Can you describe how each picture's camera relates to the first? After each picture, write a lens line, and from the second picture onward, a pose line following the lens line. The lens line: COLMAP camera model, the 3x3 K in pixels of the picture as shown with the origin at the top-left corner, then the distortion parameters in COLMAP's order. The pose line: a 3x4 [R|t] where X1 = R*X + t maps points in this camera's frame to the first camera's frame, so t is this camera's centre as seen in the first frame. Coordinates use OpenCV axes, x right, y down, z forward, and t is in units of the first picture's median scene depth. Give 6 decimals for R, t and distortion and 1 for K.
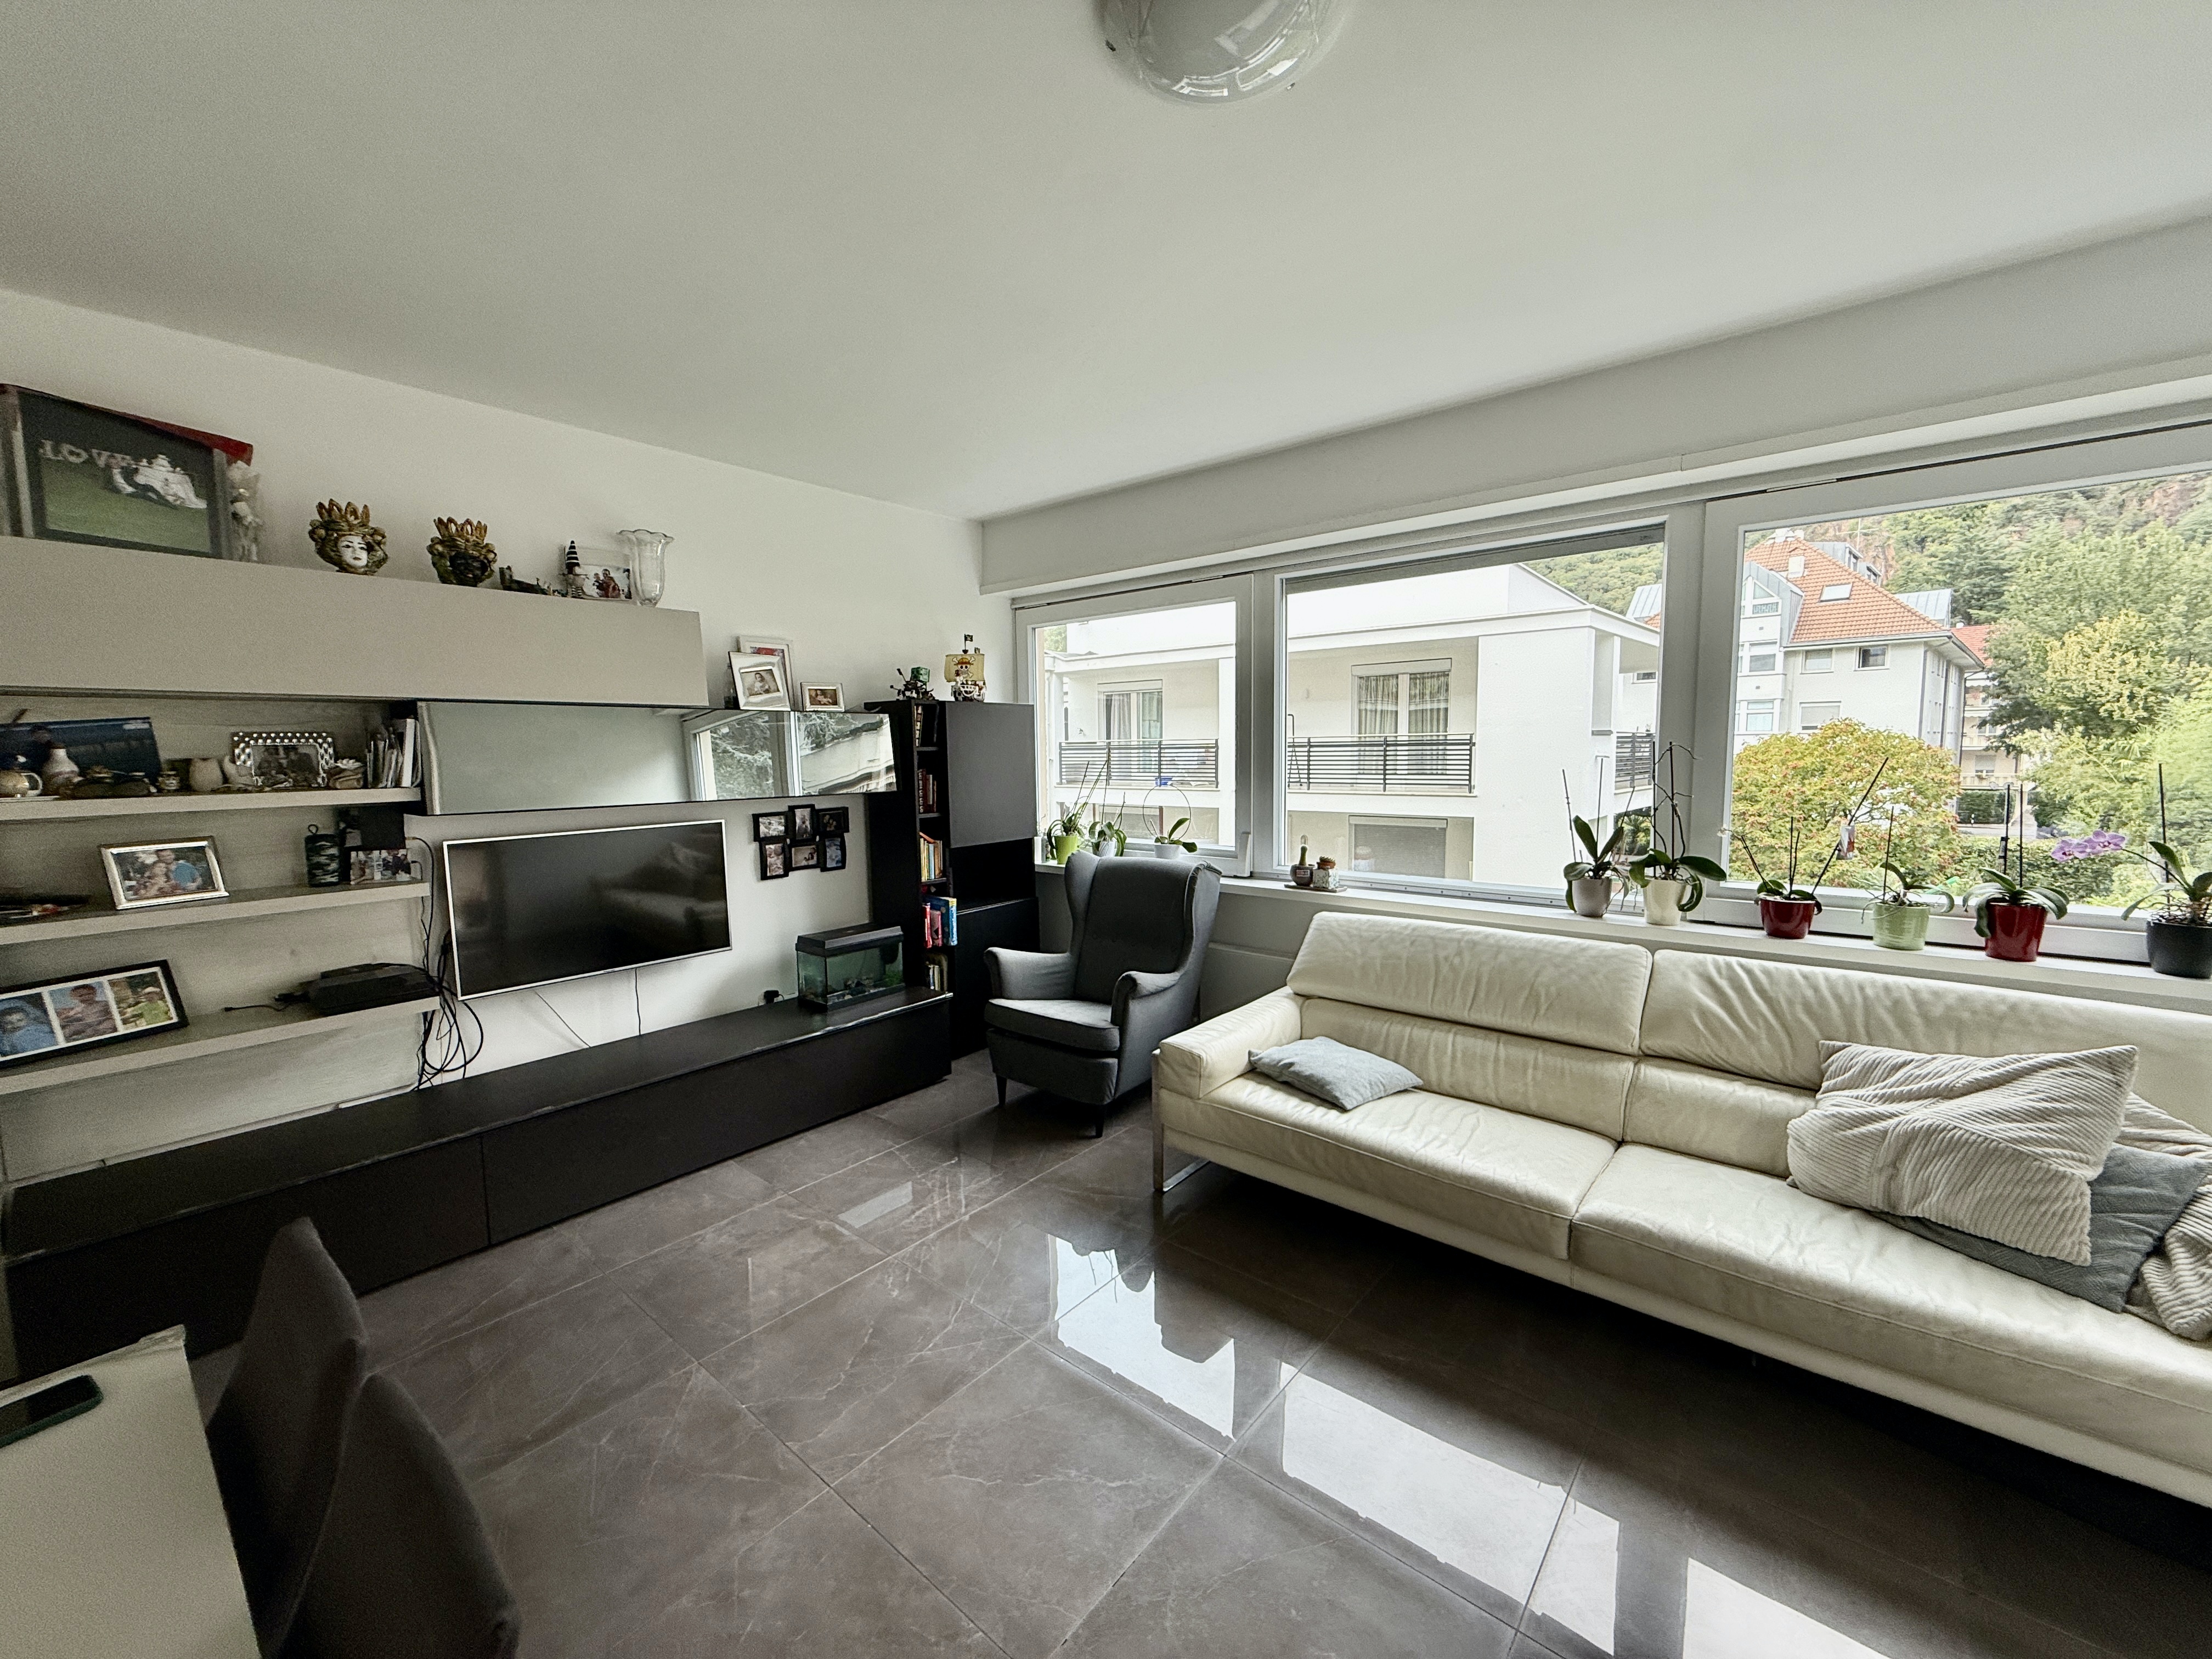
lens RADIAL K [[884.5, 0, 1106.0], [0, 884.5, 829.5], [0, 0, 1]] dist [0.000762, 0.000100]
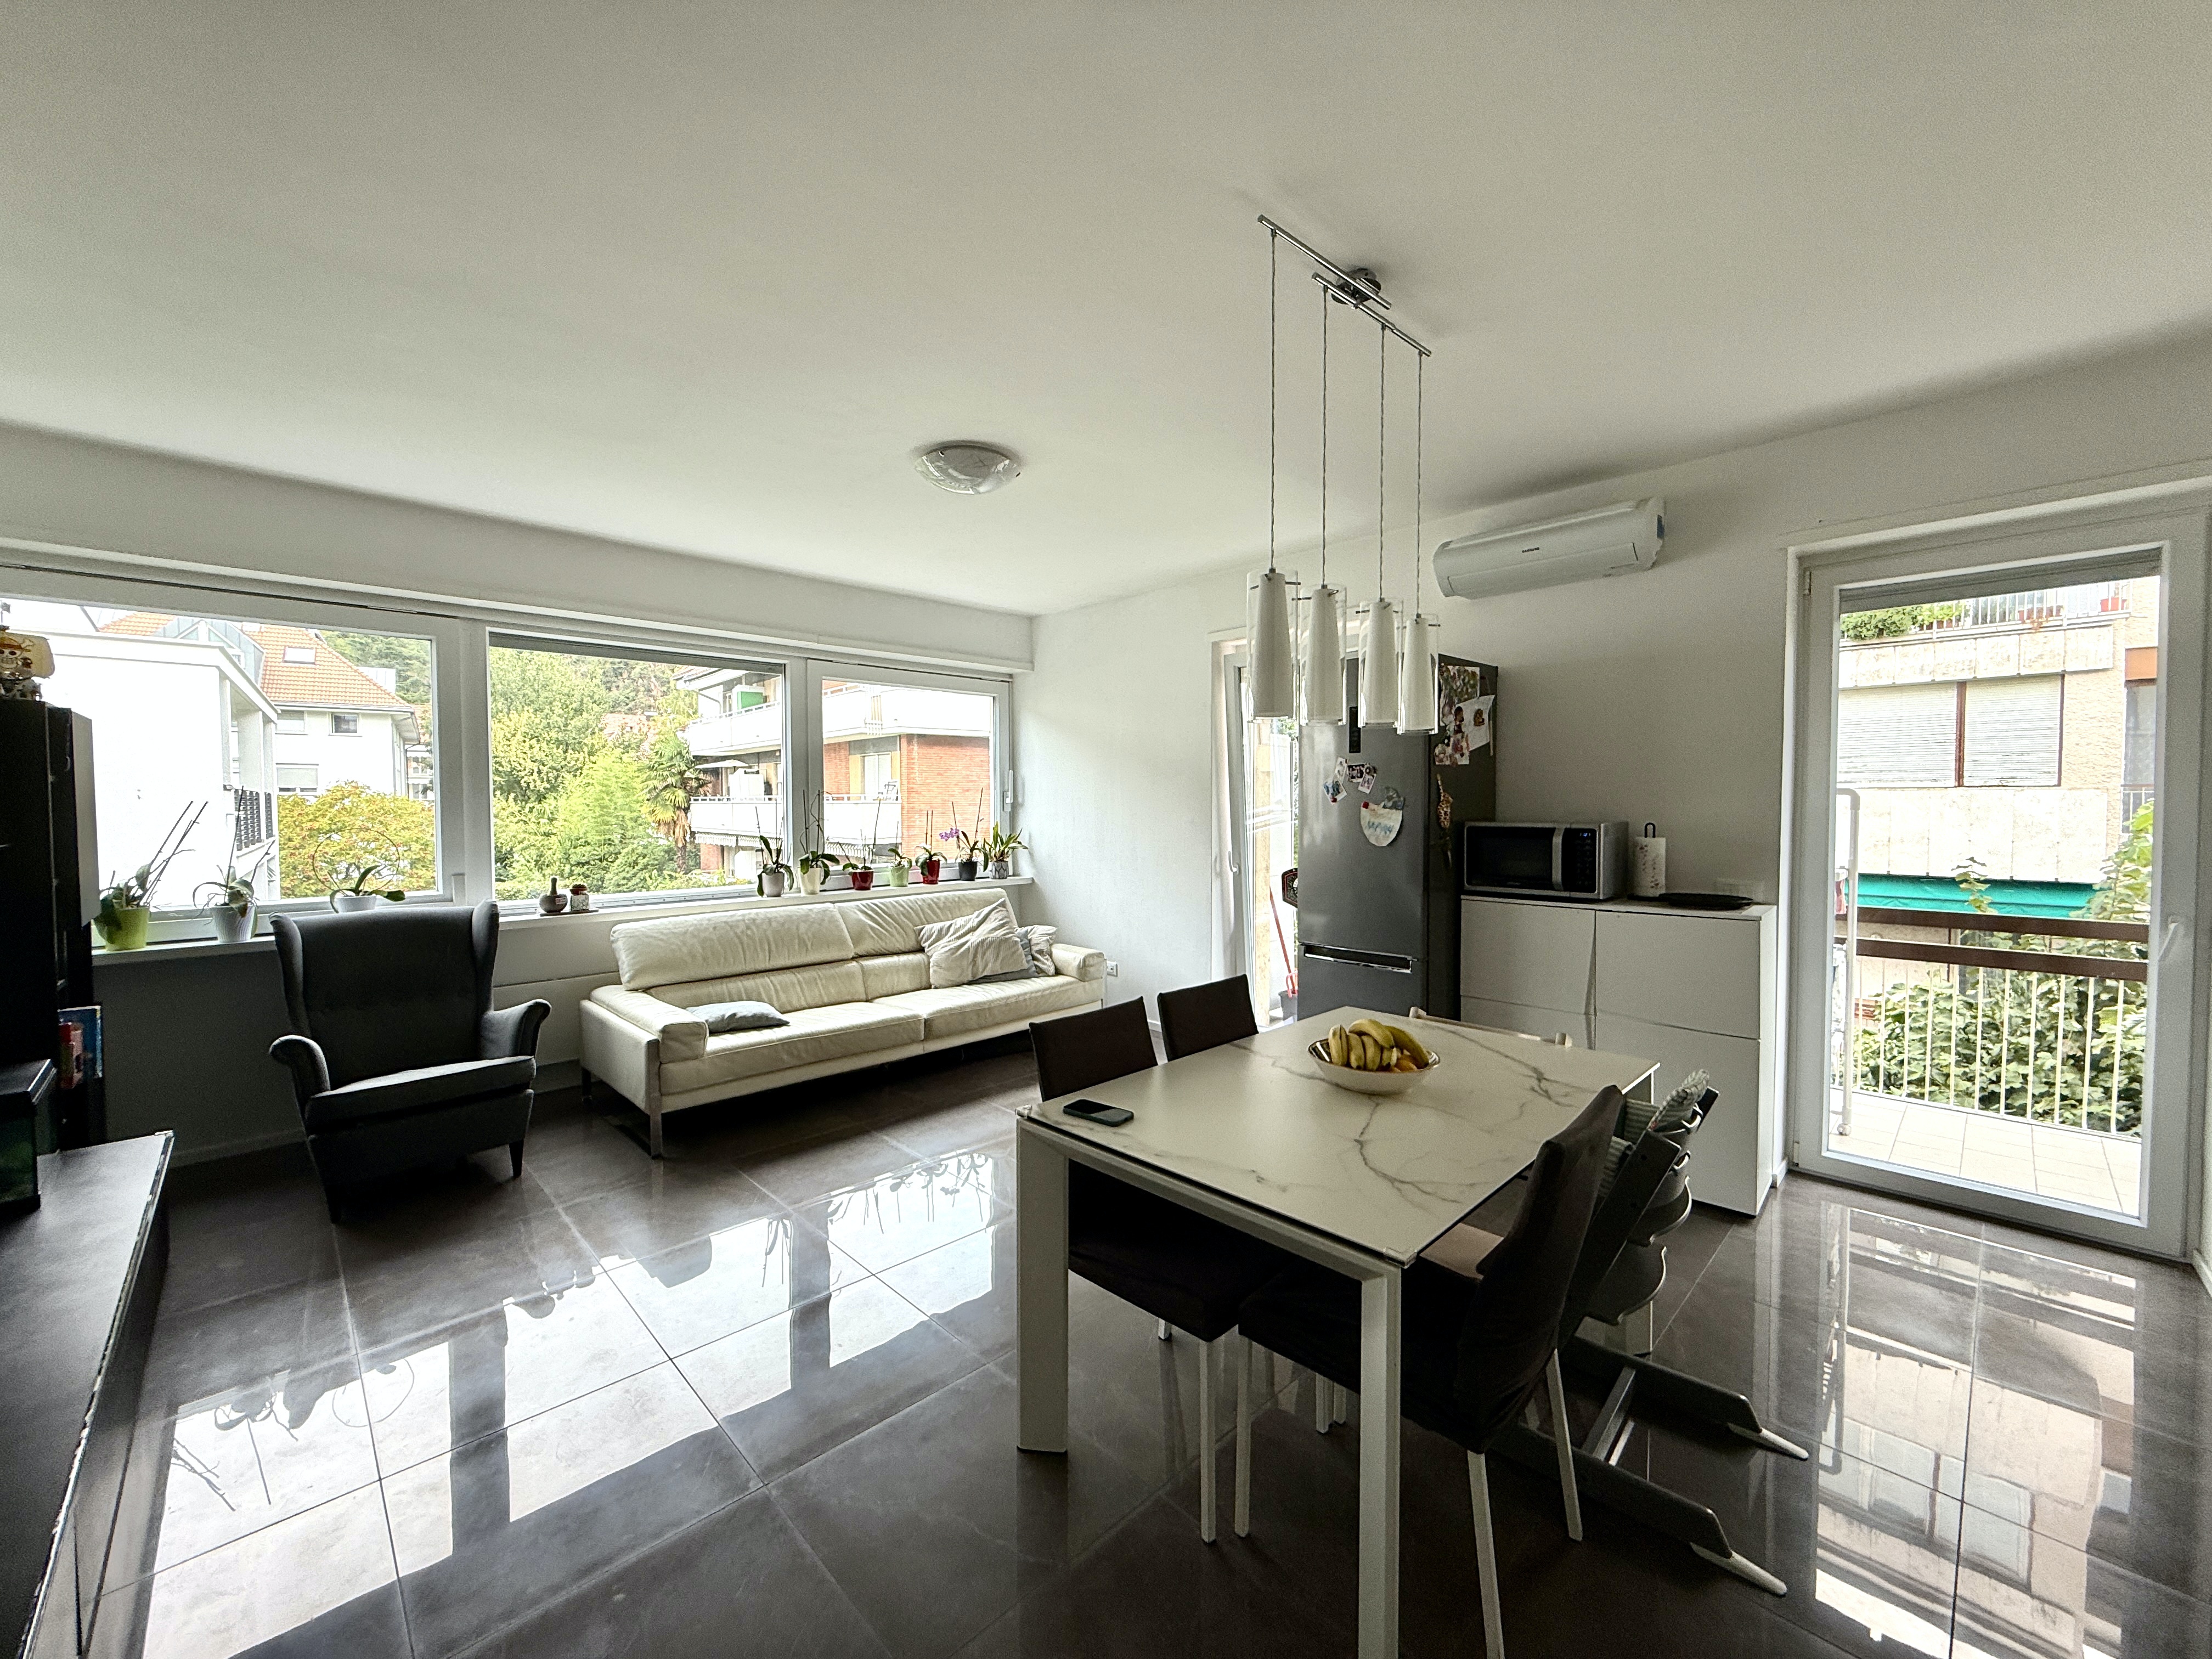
lens RADIAL K [[884.5, 0, 1106.0], [0, 884.5, 829.5], [0, 0, 1]] dist [0.000762, 0.000100]
pose [[0.096217, -0.020807, 0.995143, -0.816963], [0.093571, 0.995543, 0.011768, 0.010411], [-0.990952, 0.091984, 0.097735, 0.190205]]
